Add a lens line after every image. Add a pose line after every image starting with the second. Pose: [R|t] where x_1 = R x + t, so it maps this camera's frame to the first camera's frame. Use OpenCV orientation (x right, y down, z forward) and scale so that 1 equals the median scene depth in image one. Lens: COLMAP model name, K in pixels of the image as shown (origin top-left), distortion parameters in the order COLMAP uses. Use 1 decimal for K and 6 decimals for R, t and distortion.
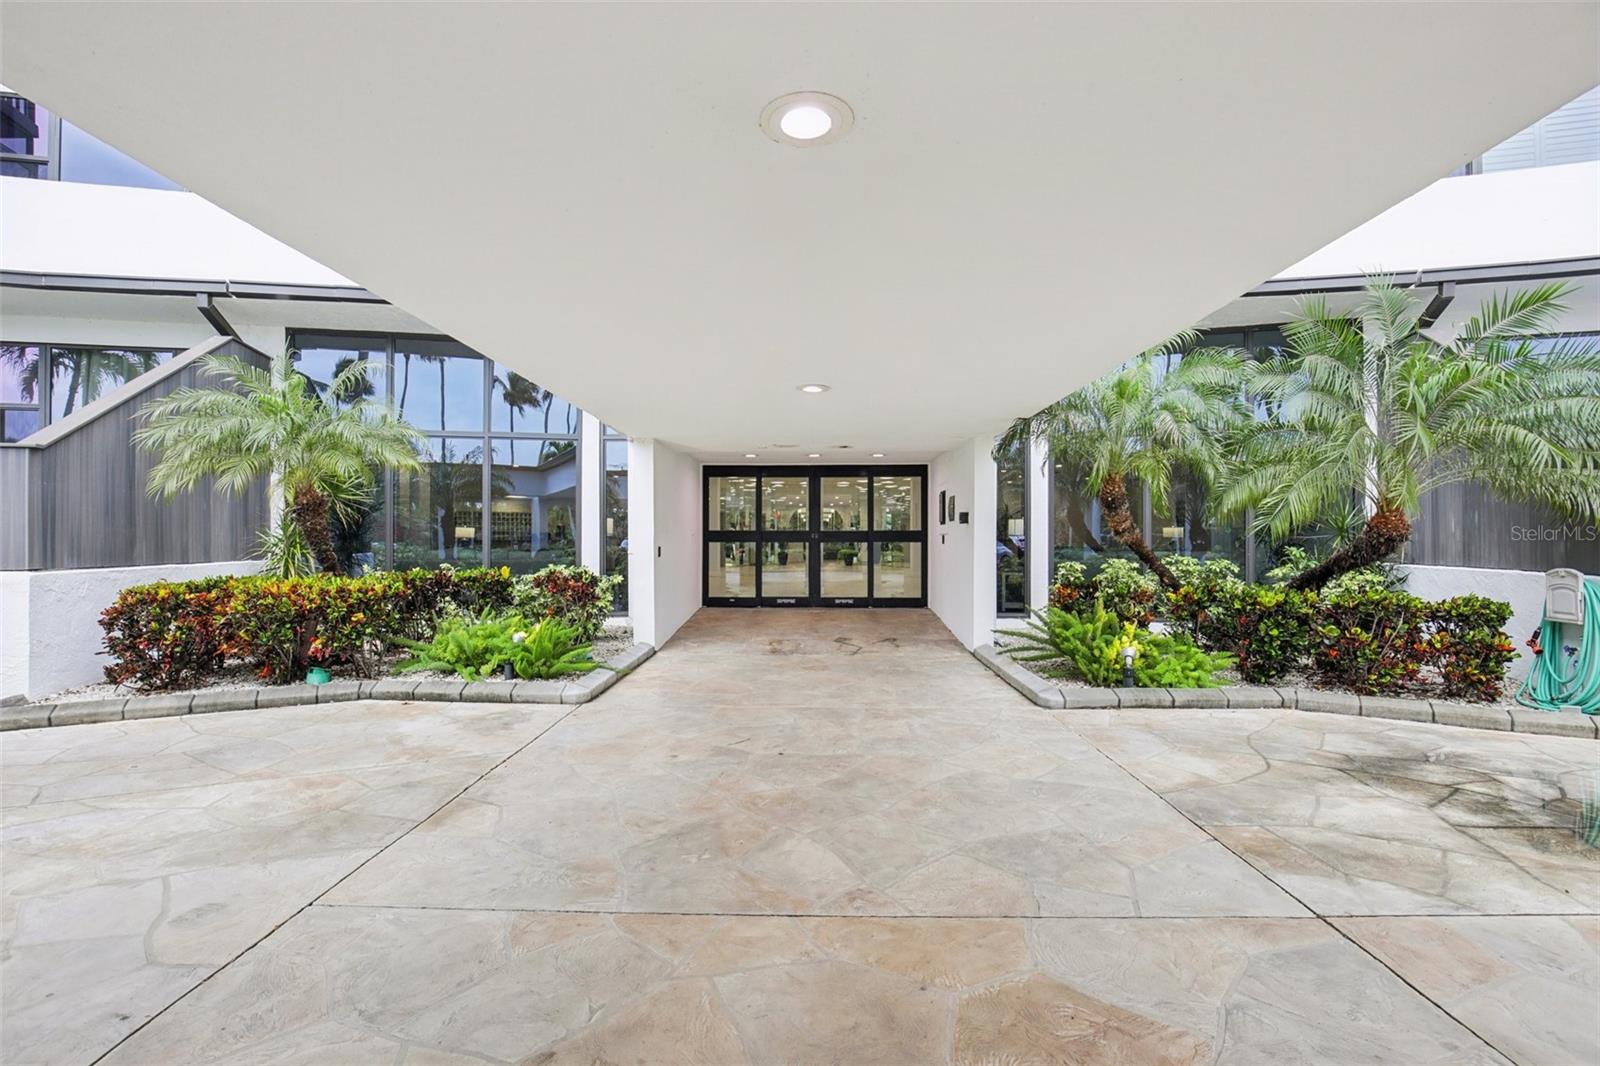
lens RADIAL K [[722.3, 0, 800.5], [0, 722.3, 528.5], [0, 0, 1]] dist [-0.022875, 0.001488]
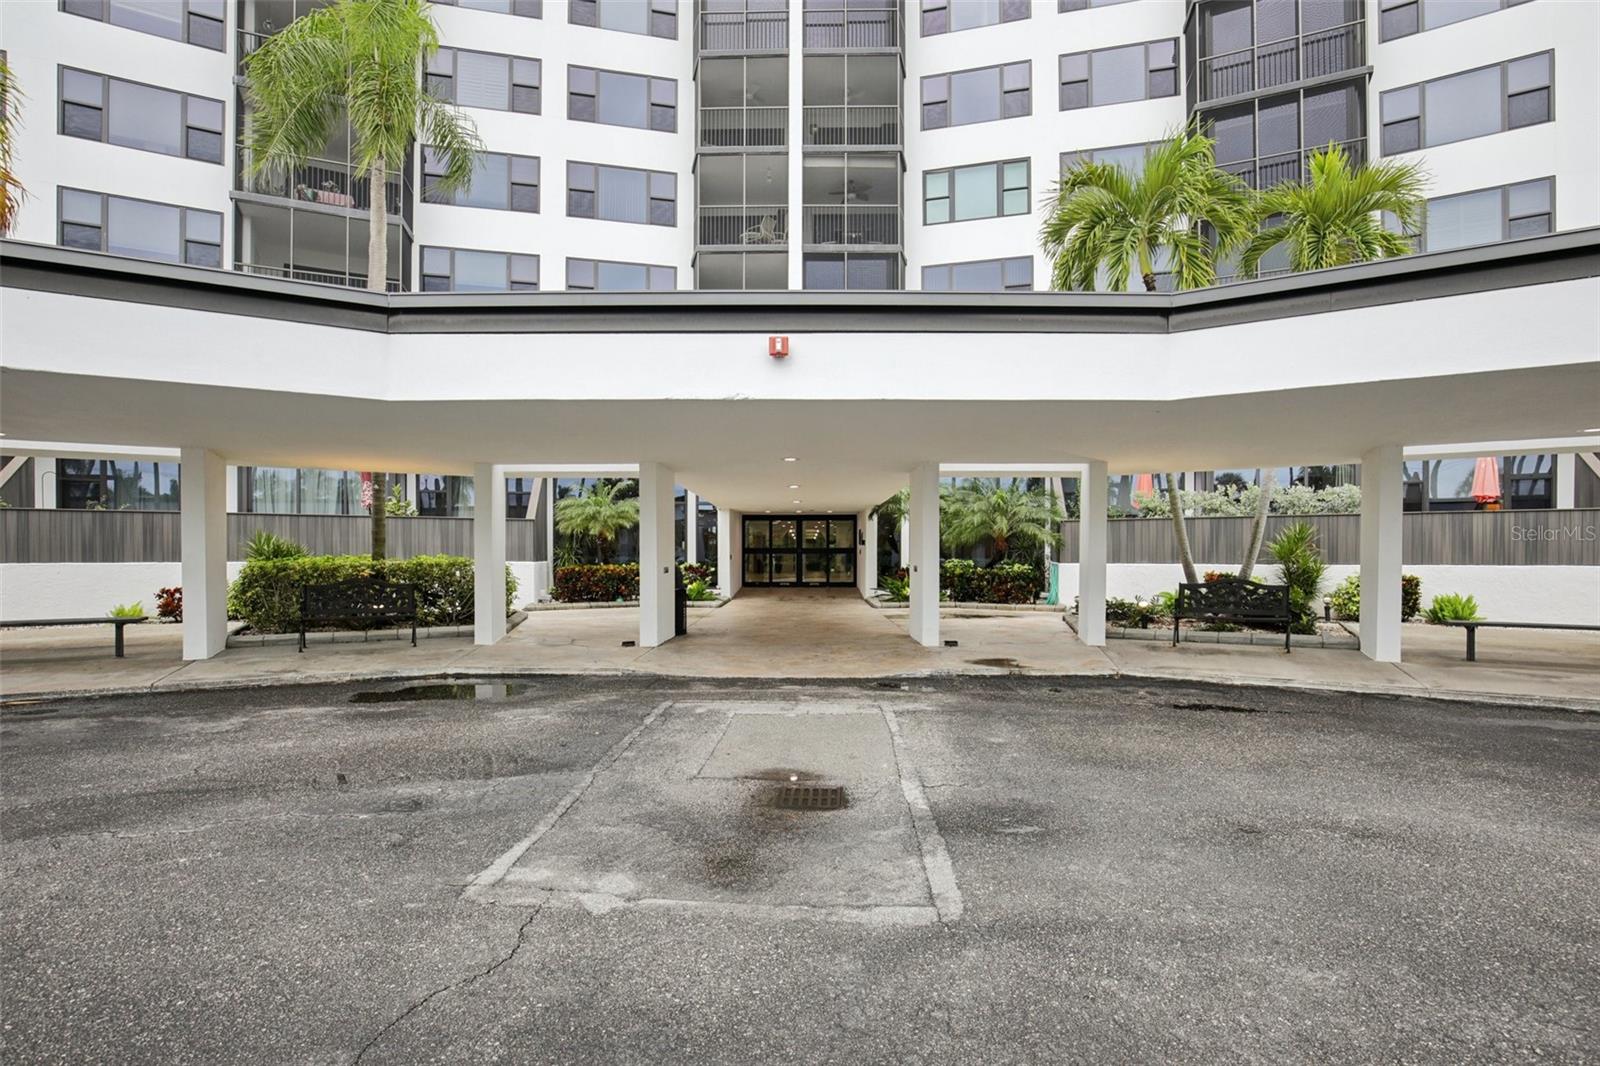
lens RADIAL K [[722.3, 0, 799.5], [0, 722.3, 540.5], [0, 0, 1]] dist [-0.022875, 0.001488]
pose [[0.999920, 0.002725, 0.012368, -0.004742], [-0.002625, 0.999964, -0.008128, -0.002194], [-0.012390, 0.008095, 0.999890, -1.075922]]
